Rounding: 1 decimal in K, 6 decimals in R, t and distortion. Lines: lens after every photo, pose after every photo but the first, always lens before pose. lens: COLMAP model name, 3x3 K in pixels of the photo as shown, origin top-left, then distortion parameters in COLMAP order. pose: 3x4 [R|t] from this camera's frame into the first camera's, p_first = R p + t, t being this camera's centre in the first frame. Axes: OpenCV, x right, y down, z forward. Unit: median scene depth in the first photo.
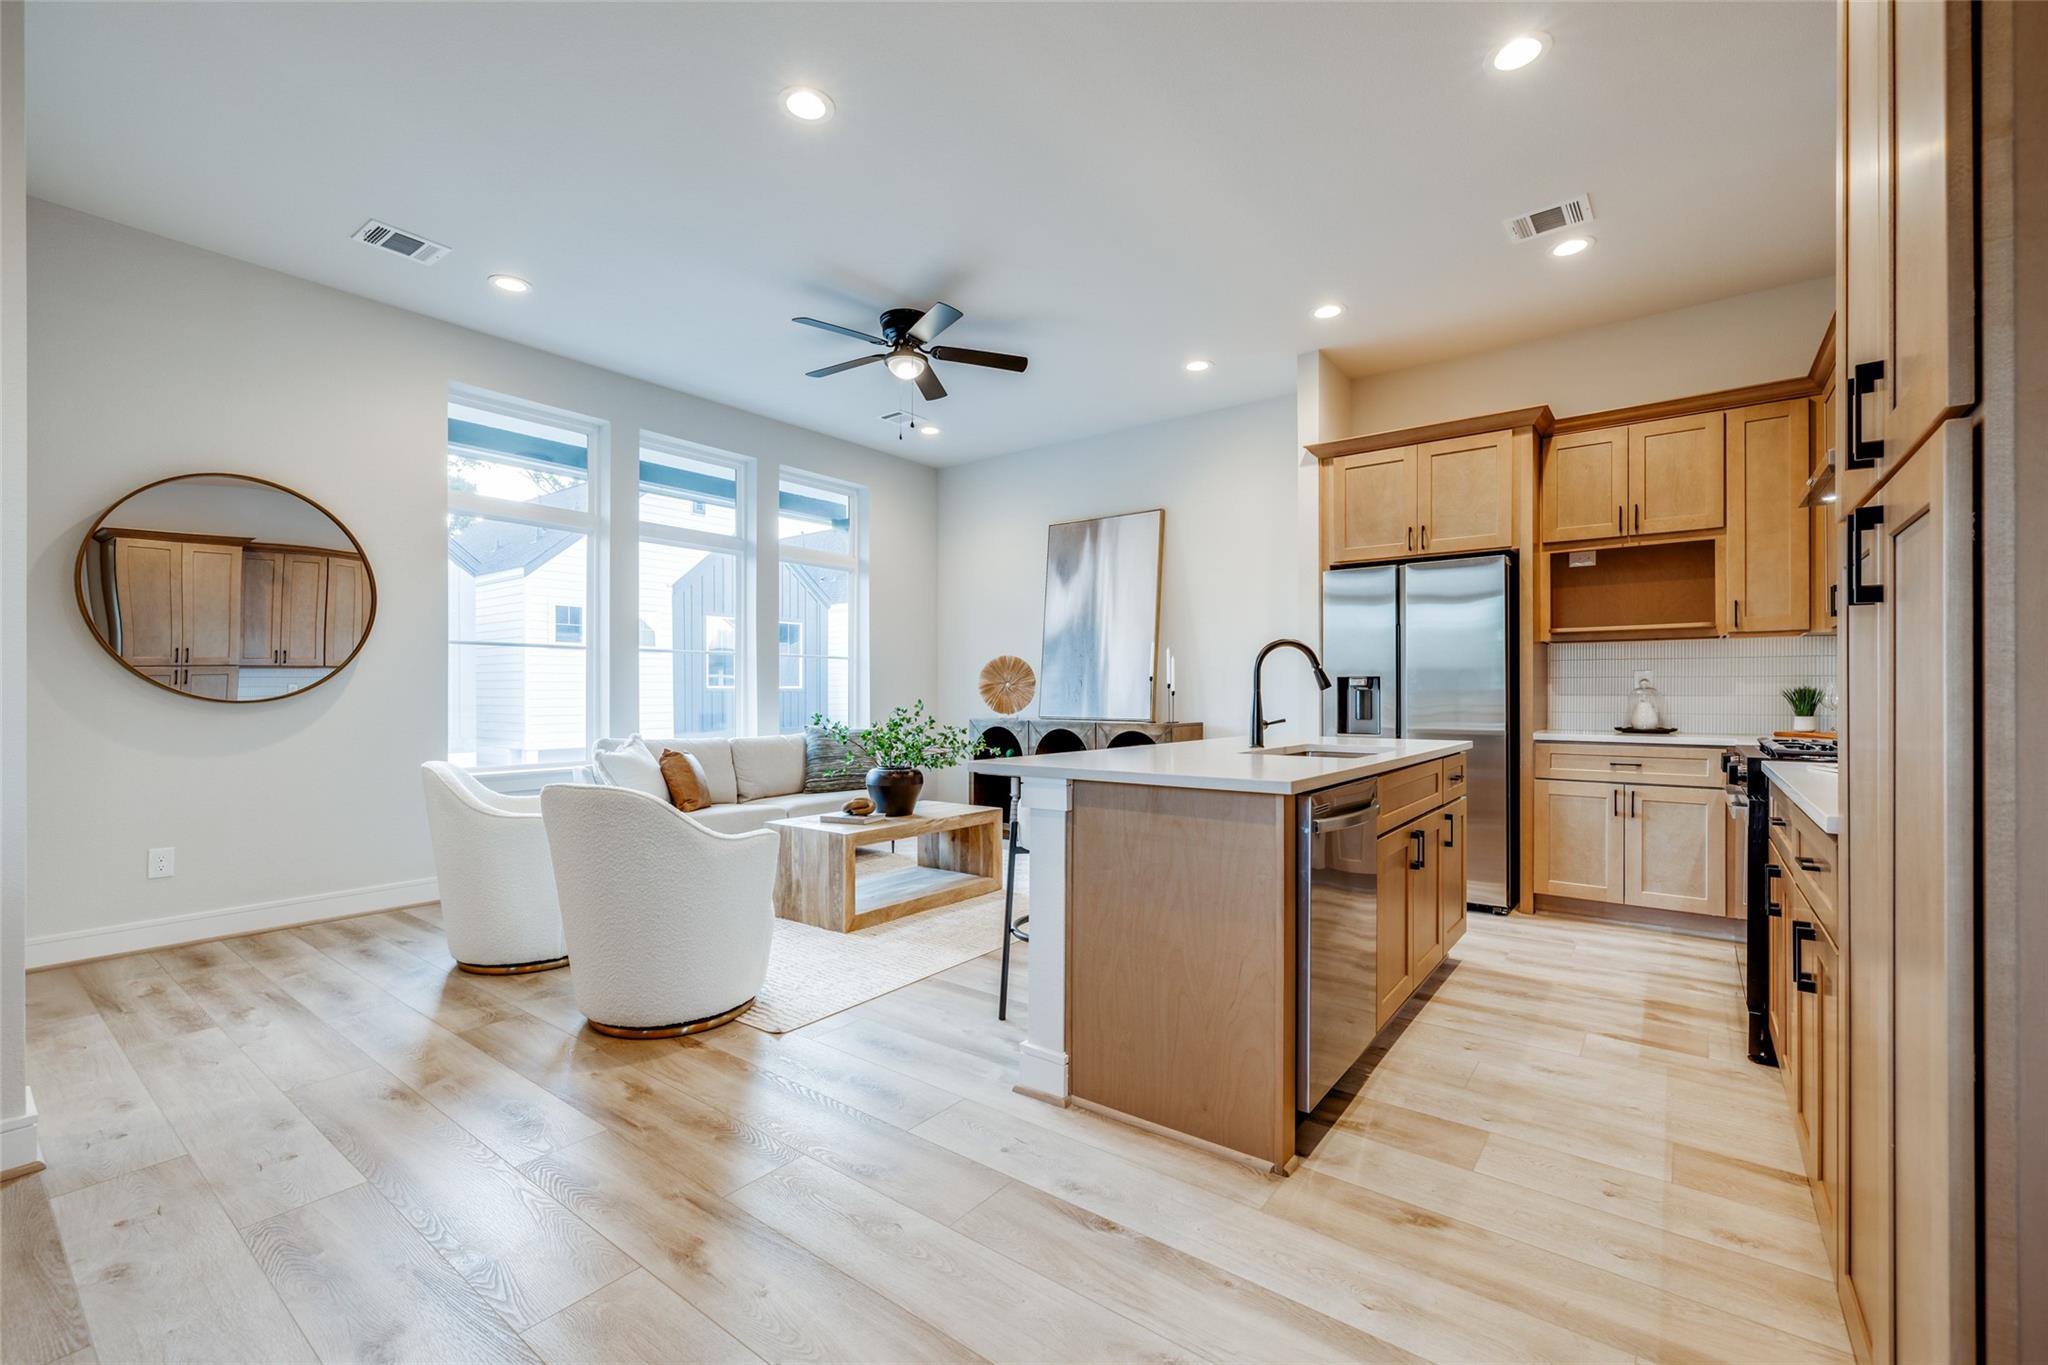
lens RADIAL K [[894.6, 0, 1043.3], [0, 894.6, 692.0], [0, 0, 1]] dist [-0.000668, 0.000000]
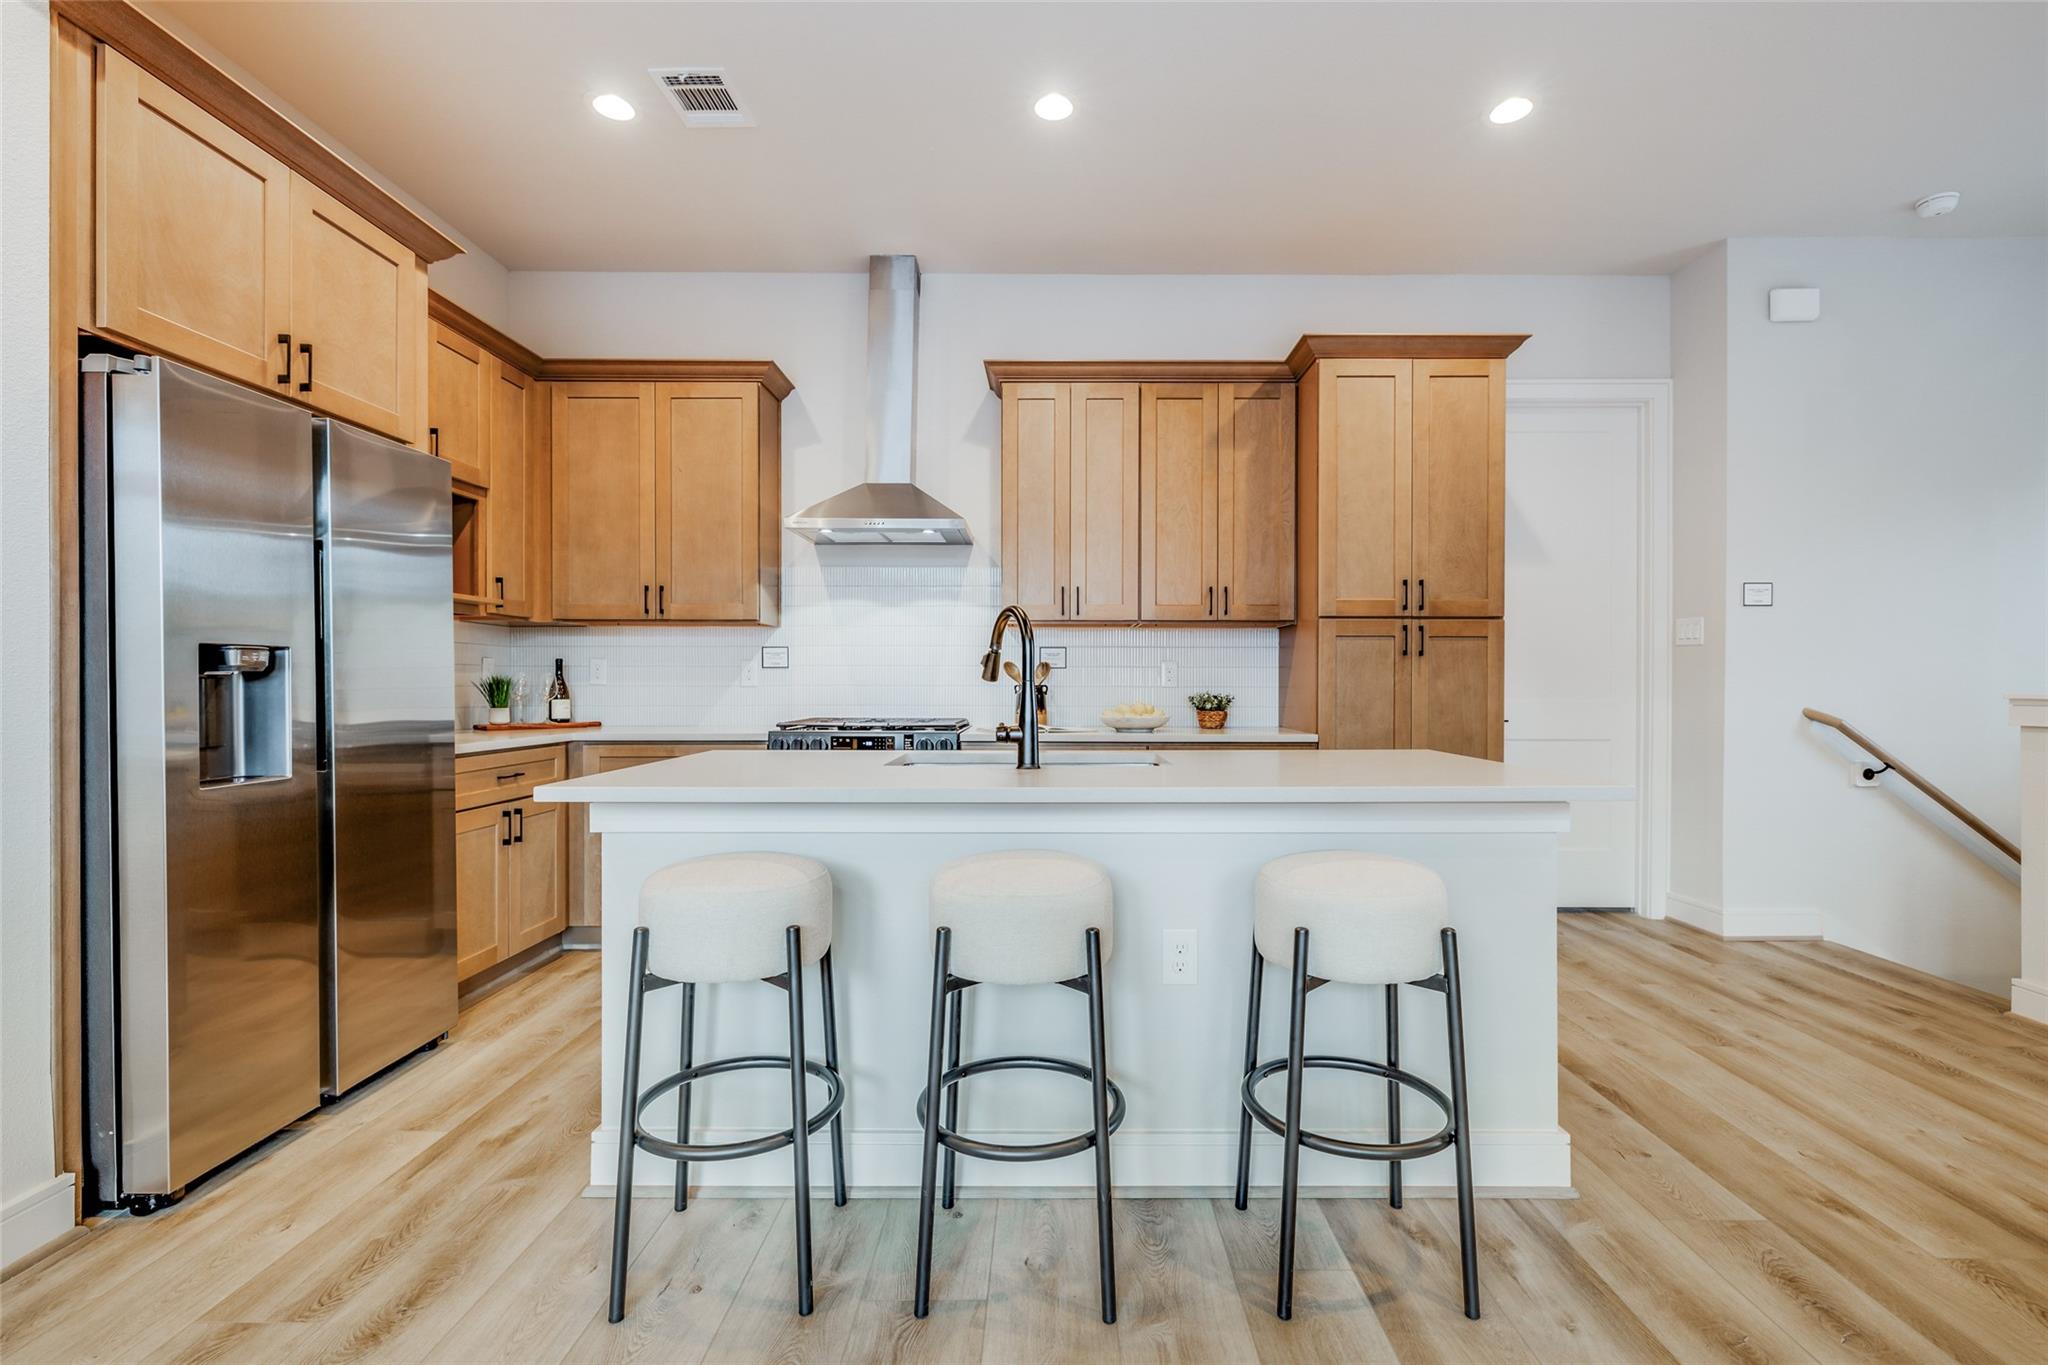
lens RADIAL K [[894.6, 0, 1043.3], [0, 894.6, 692.0], [0, 0, 1]] dist [-0.000668, 0.000000]
pose [[-0.585080, -0.007160, 0.810944, -0.232482], [-0.002553, 0.999972, 0.006988, 0.001464], [-0.810971, 0.002018, -0.585082, 1.036264]]
